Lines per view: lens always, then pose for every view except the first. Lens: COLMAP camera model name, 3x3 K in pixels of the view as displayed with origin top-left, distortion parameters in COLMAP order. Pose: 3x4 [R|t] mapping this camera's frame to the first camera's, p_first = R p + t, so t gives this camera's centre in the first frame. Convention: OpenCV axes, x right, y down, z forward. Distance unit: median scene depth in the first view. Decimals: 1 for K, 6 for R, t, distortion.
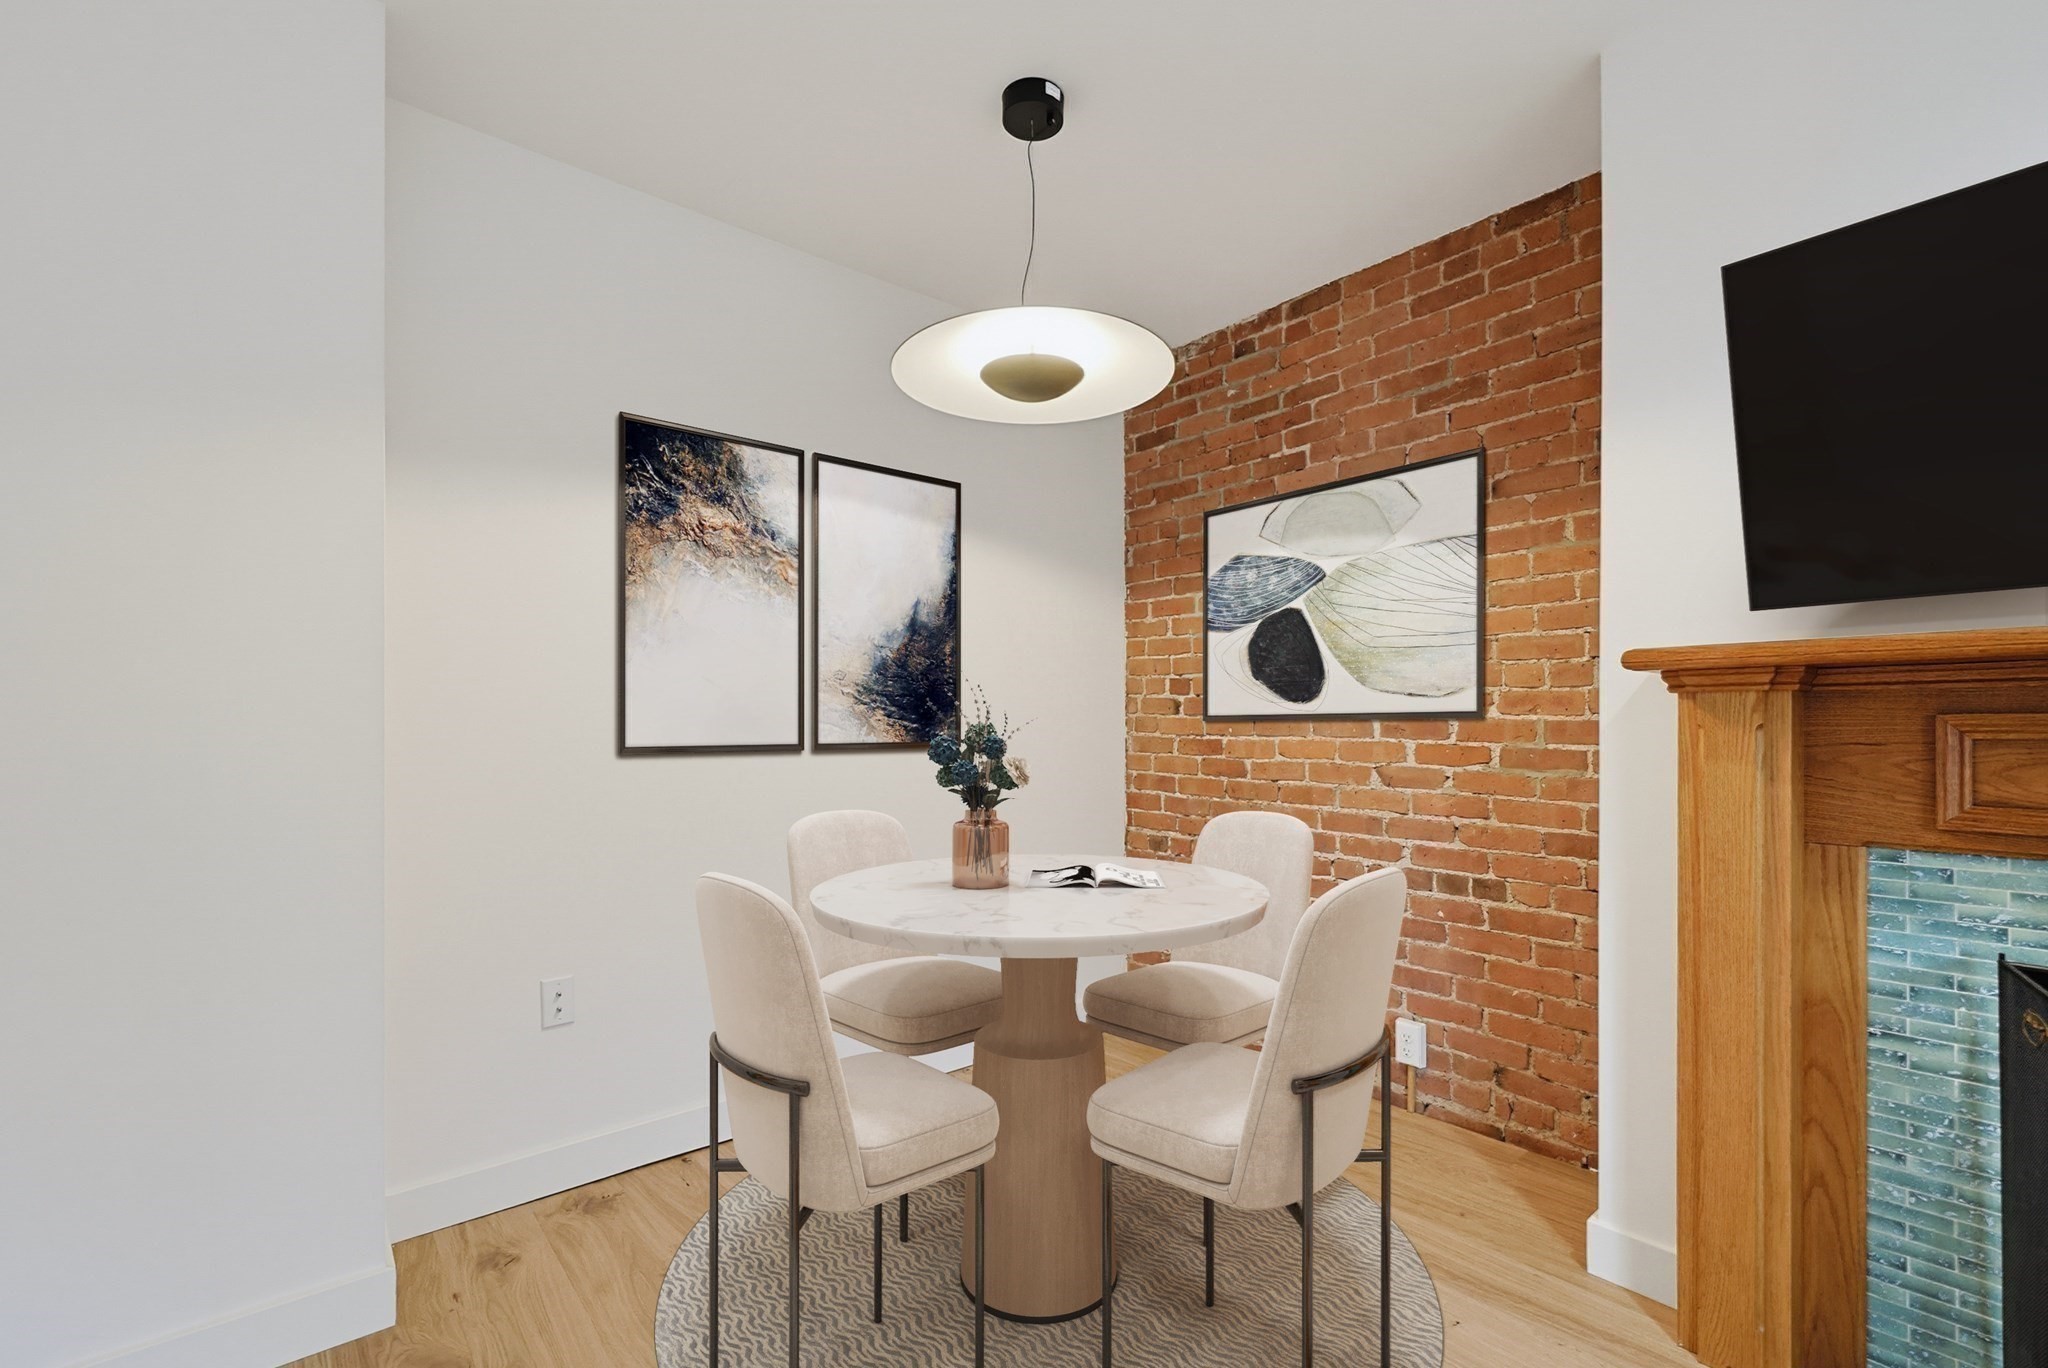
lens RADIAL K [[899.9, 0, 1010.4], [0, 899.9, 720.8], [0, 0, 1]] dist [-0.000390, 0.000565]
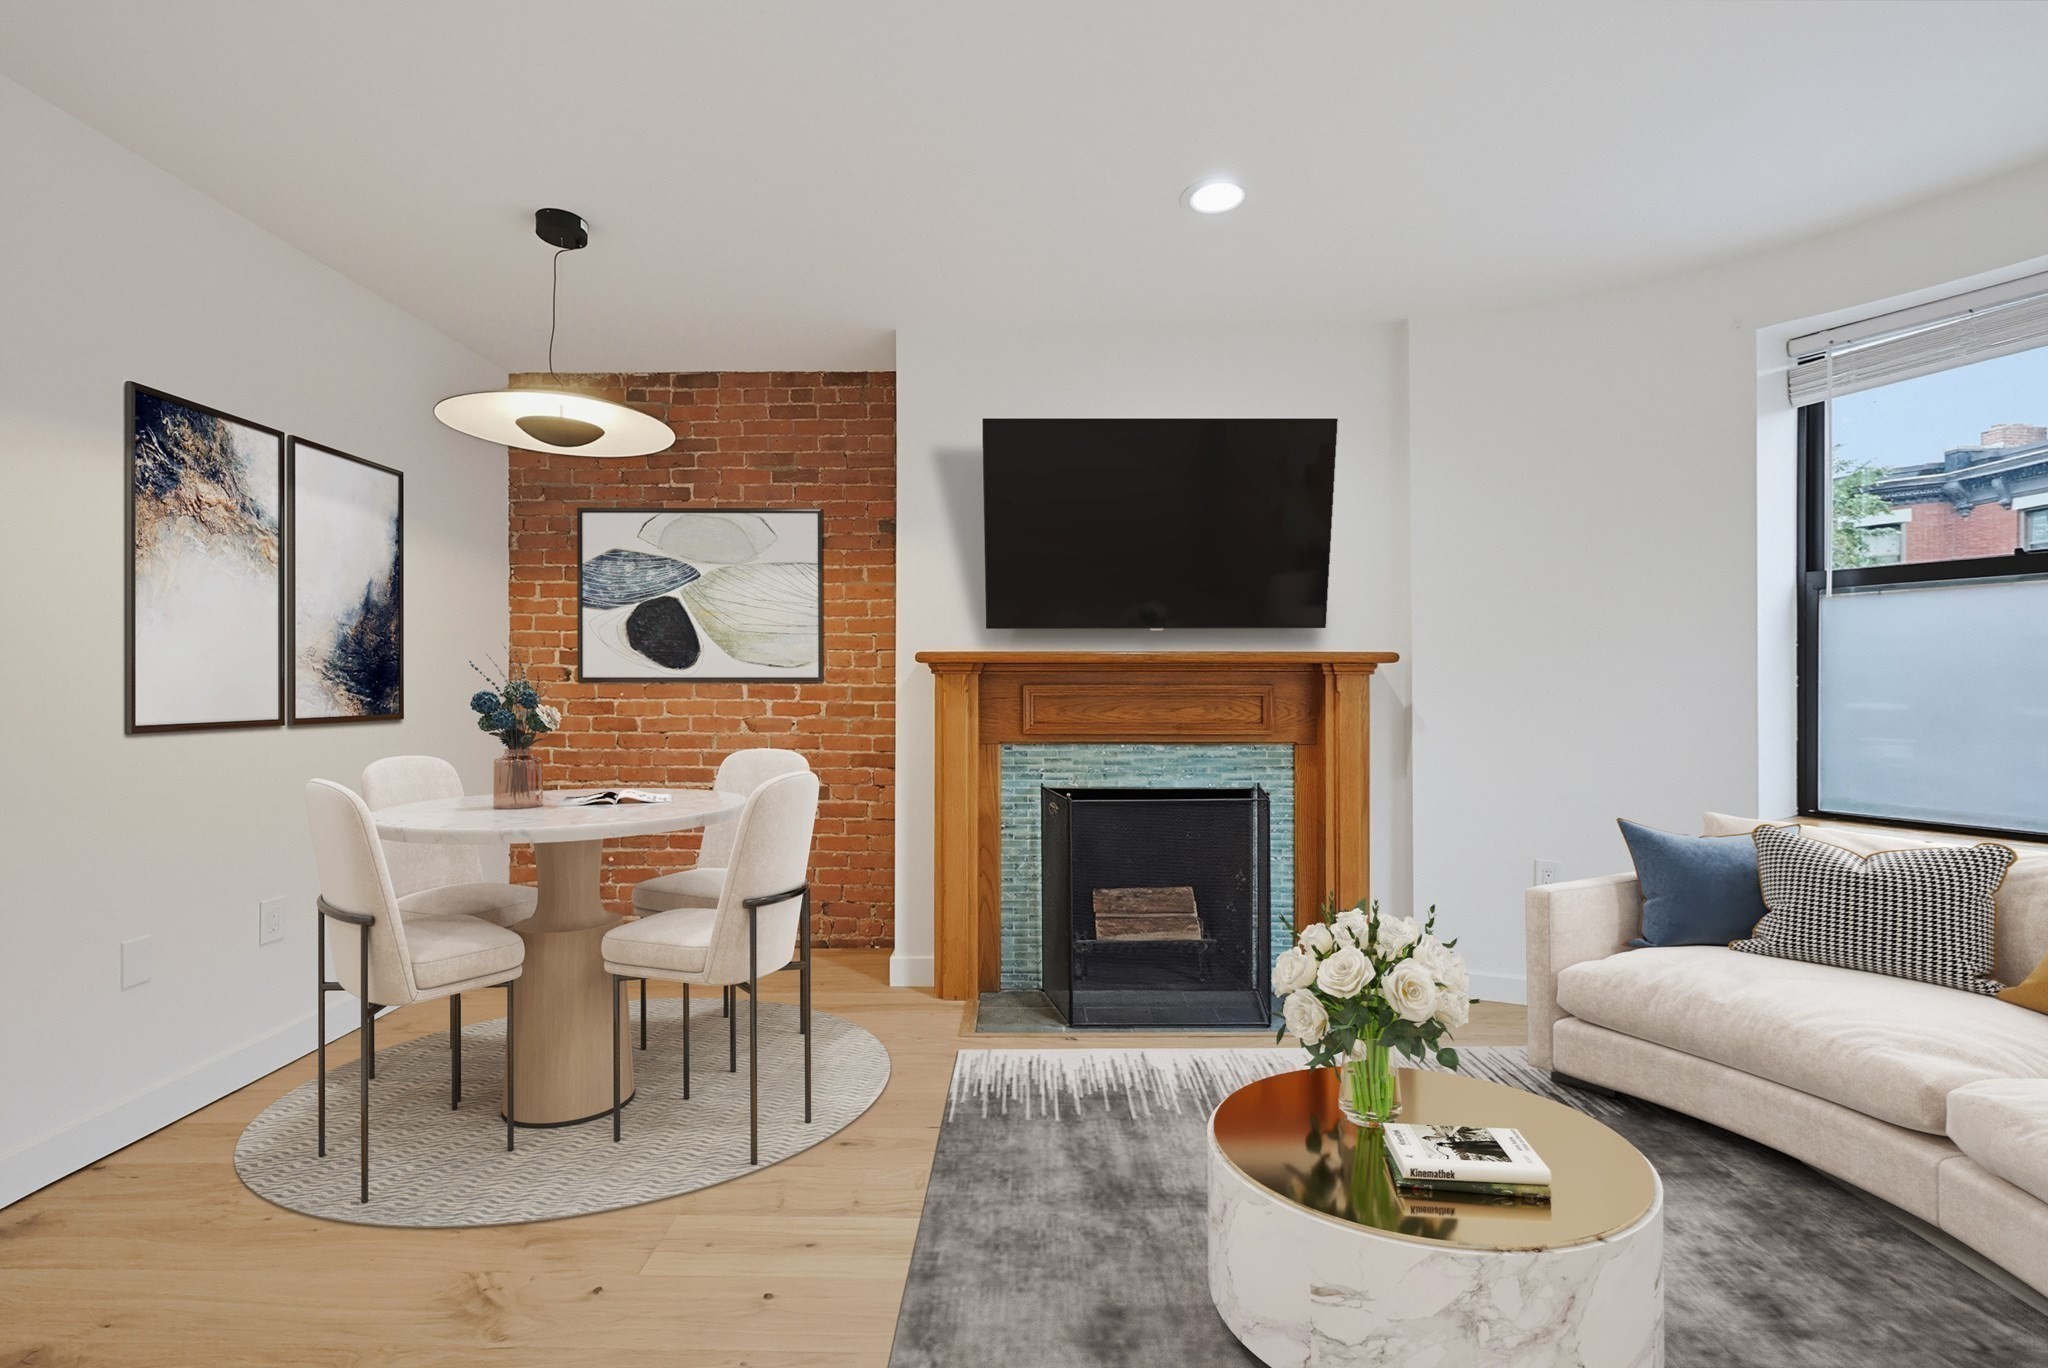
lens RADIAL K [[892.0, 0, 1020.9], [0, 892.0, 670.2], [0, 0, 1]] dist [0.014094, 0.000002]
pose [[0.644375, 0.004194, 0.764698, -0.479417], [0.000273, 0.999984, -0.005714, -0.021499], [-0.764710, 0.003891, 0.644363, -0.314842]]
